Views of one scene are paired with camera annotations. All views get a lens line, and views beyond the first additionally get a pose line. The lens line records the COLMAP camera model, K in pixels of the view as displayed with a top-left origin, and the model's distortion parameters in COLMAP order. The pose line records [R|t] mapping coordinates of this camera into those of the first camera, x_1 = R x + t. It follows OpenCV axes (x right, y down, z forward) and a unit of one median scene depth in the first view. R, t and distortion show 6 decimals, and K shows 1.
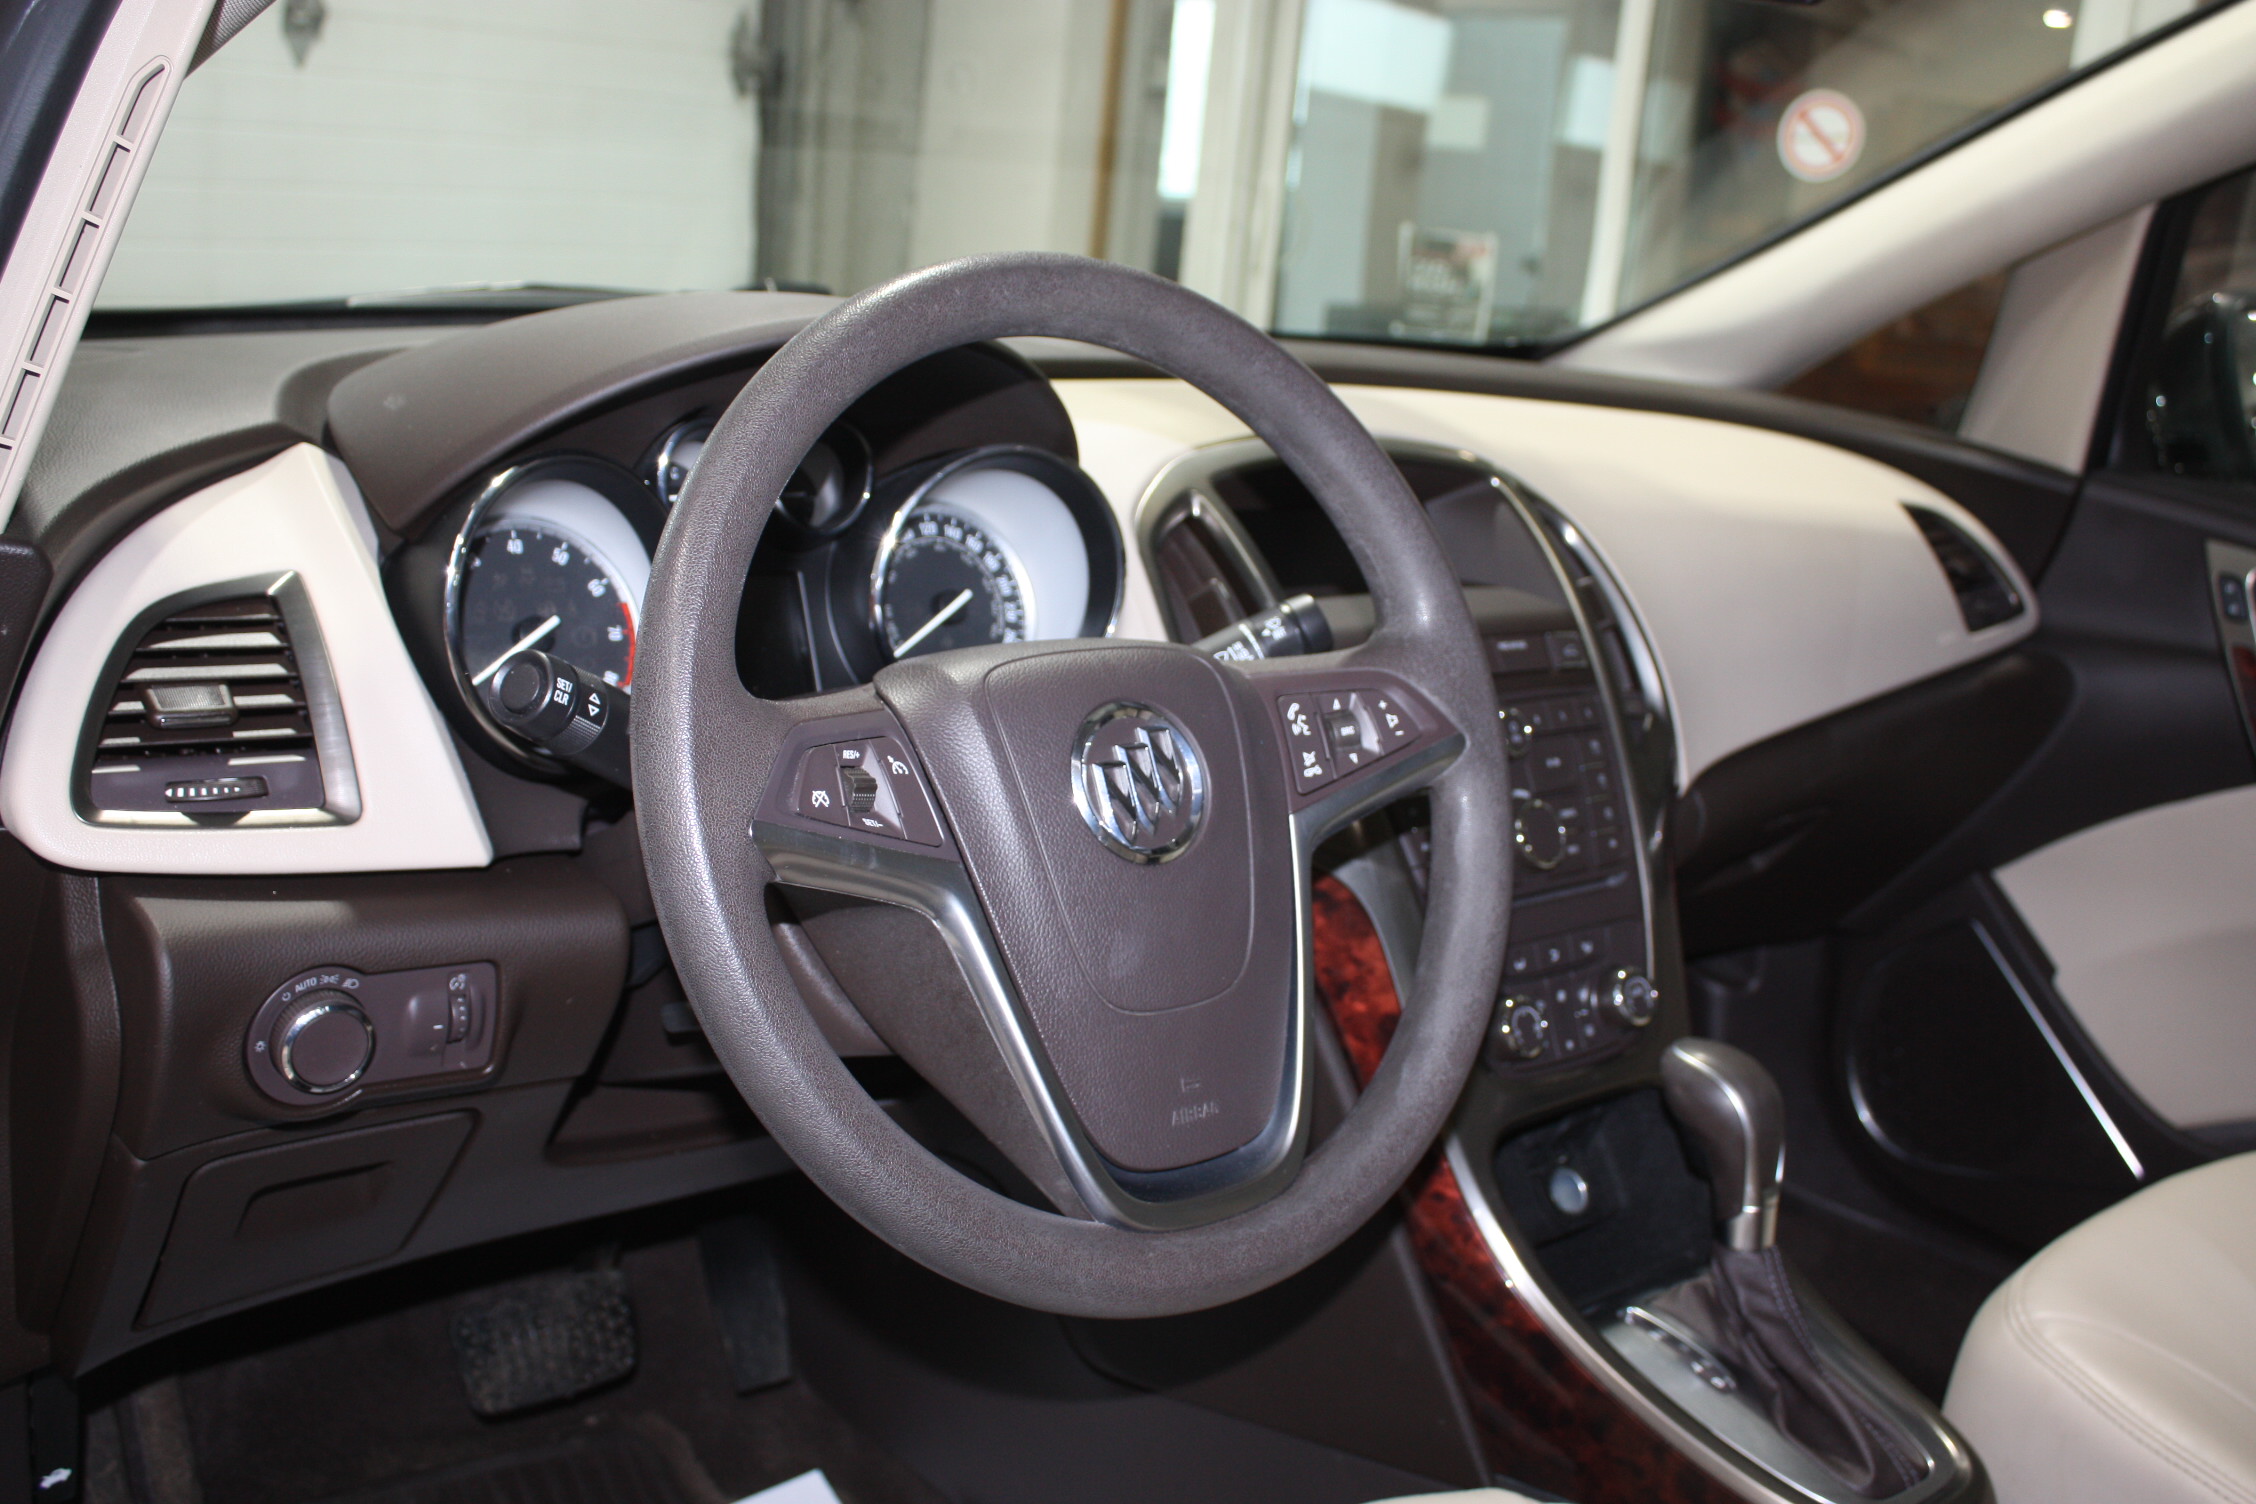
lens RADIAL K [[2005.7, 0, 1128.0], [0, 2005.7, 752.0], [0, 0, 1]] dist [-0.157840, 0.024971]
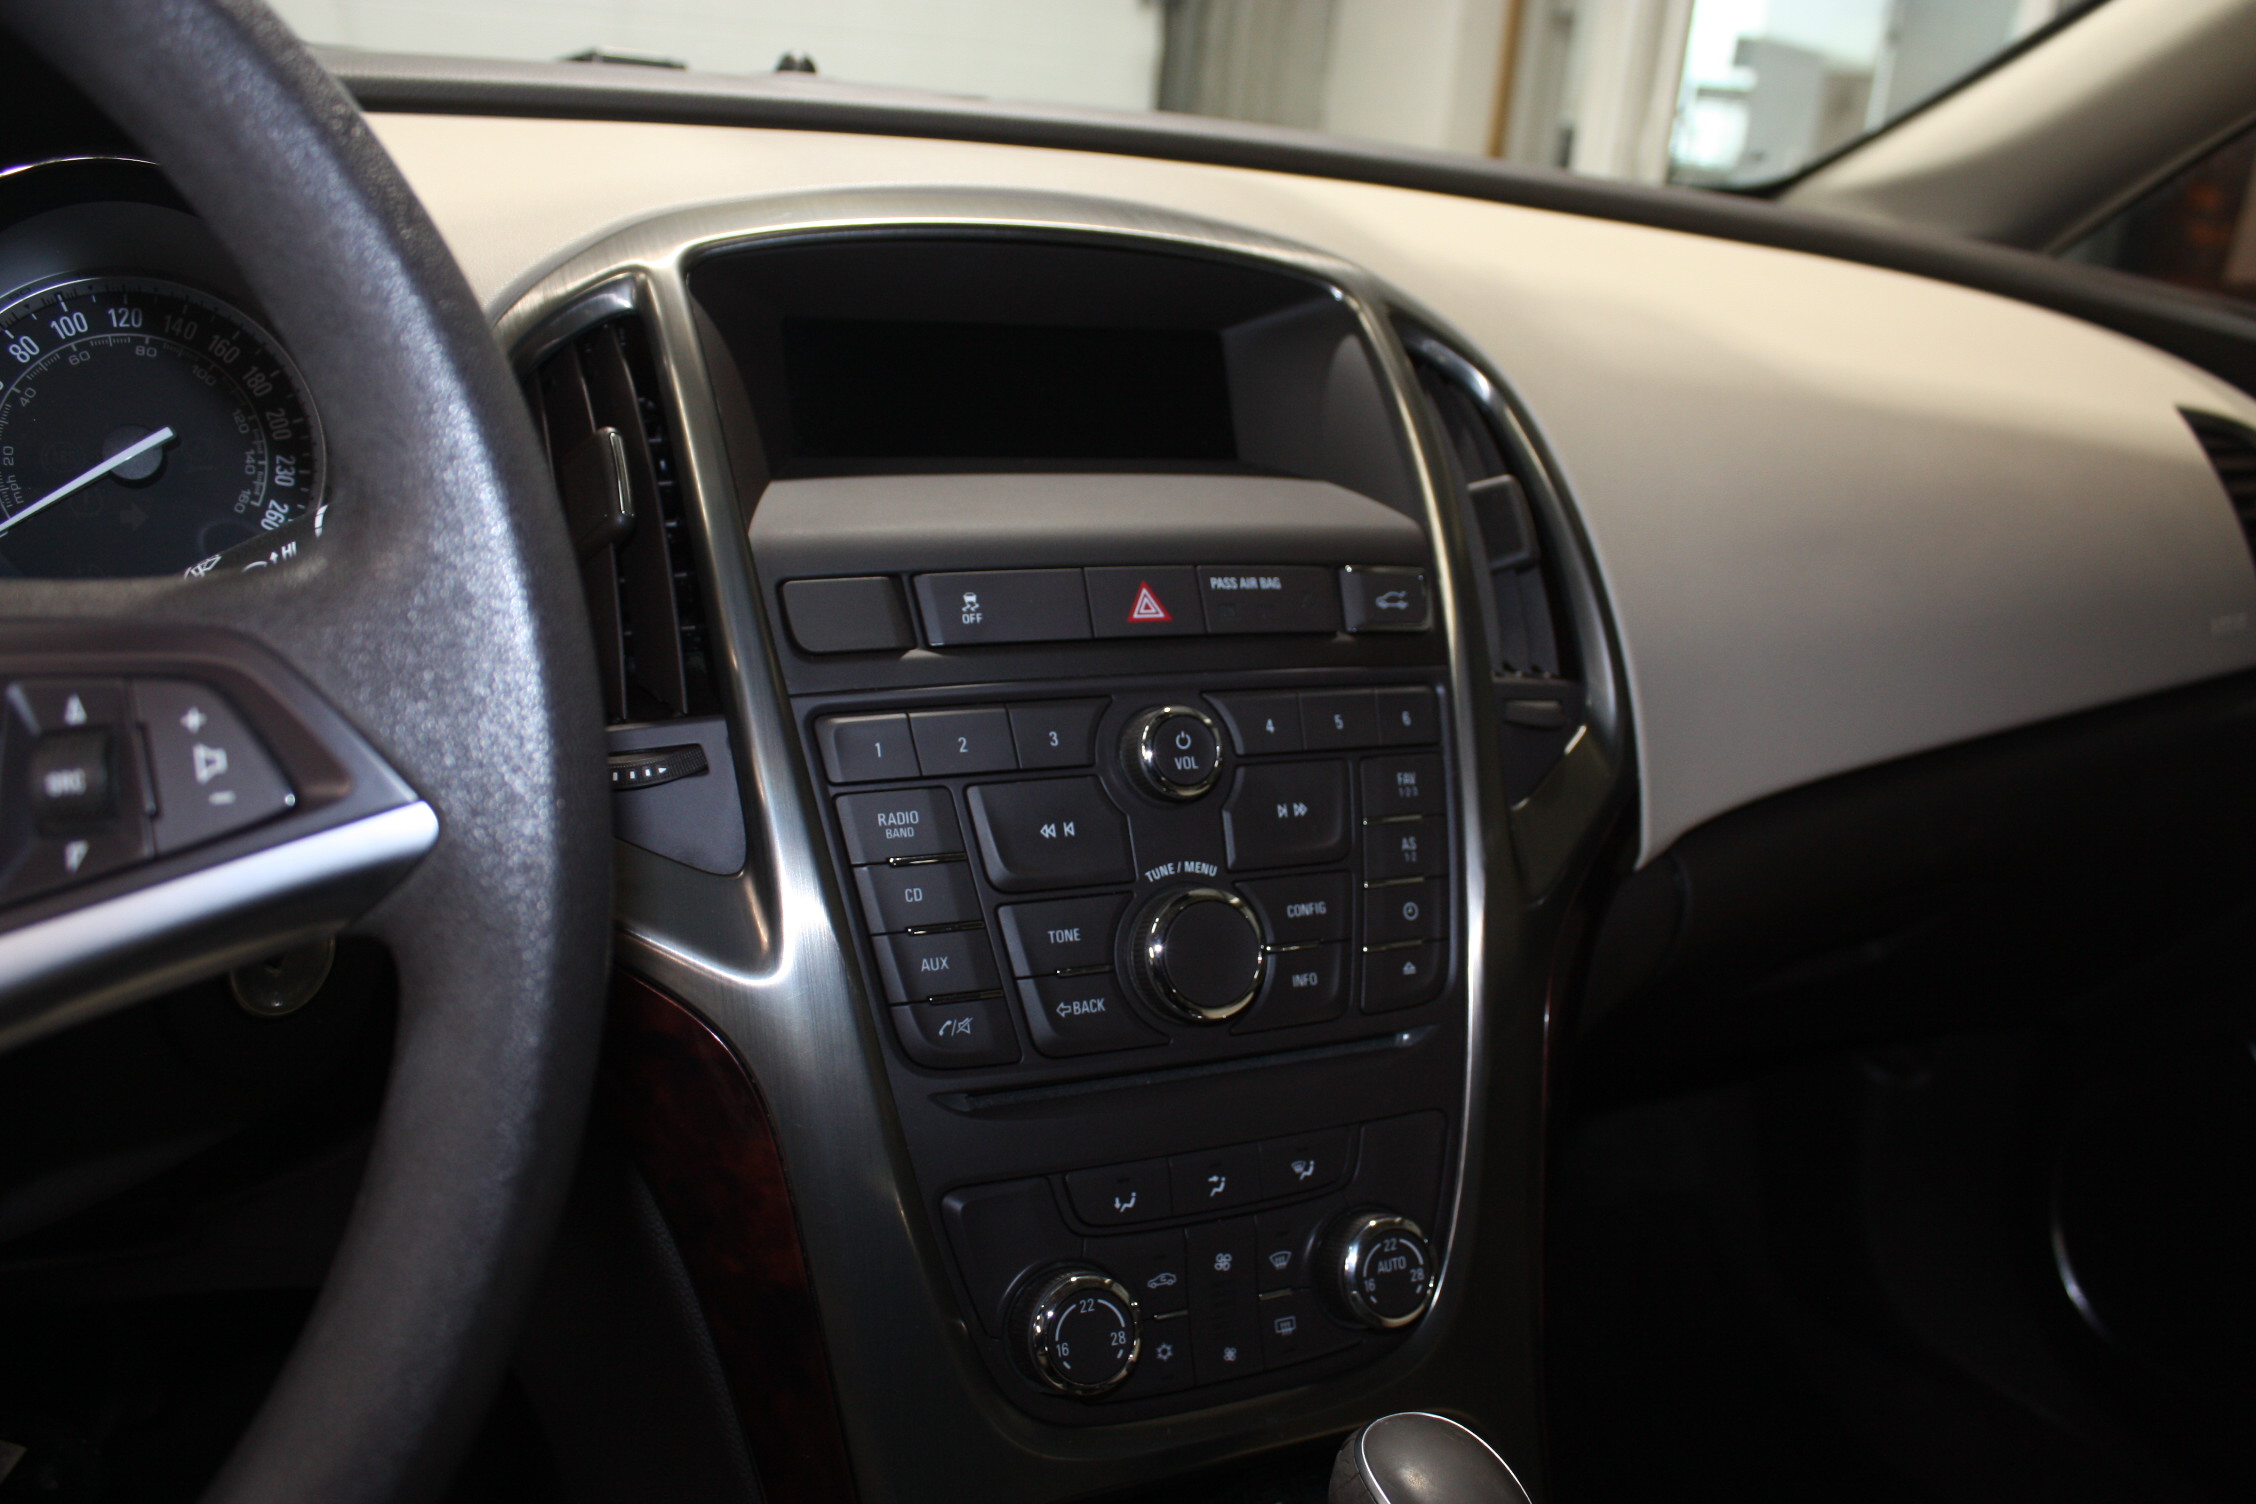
lens RADIAL K [[1787.7, 0, 1128.0], [0, 1787.7, 752.0], [0, 0, 1]] dist [-0.139847, 0.070595]
pose [[0.969697, 0.091622, -0.226479, 0.296028], [-0.077409, 0.994477, 0.070881, -0.043091], [0.231722, -0.051202, 0.971434, 0.565385]]
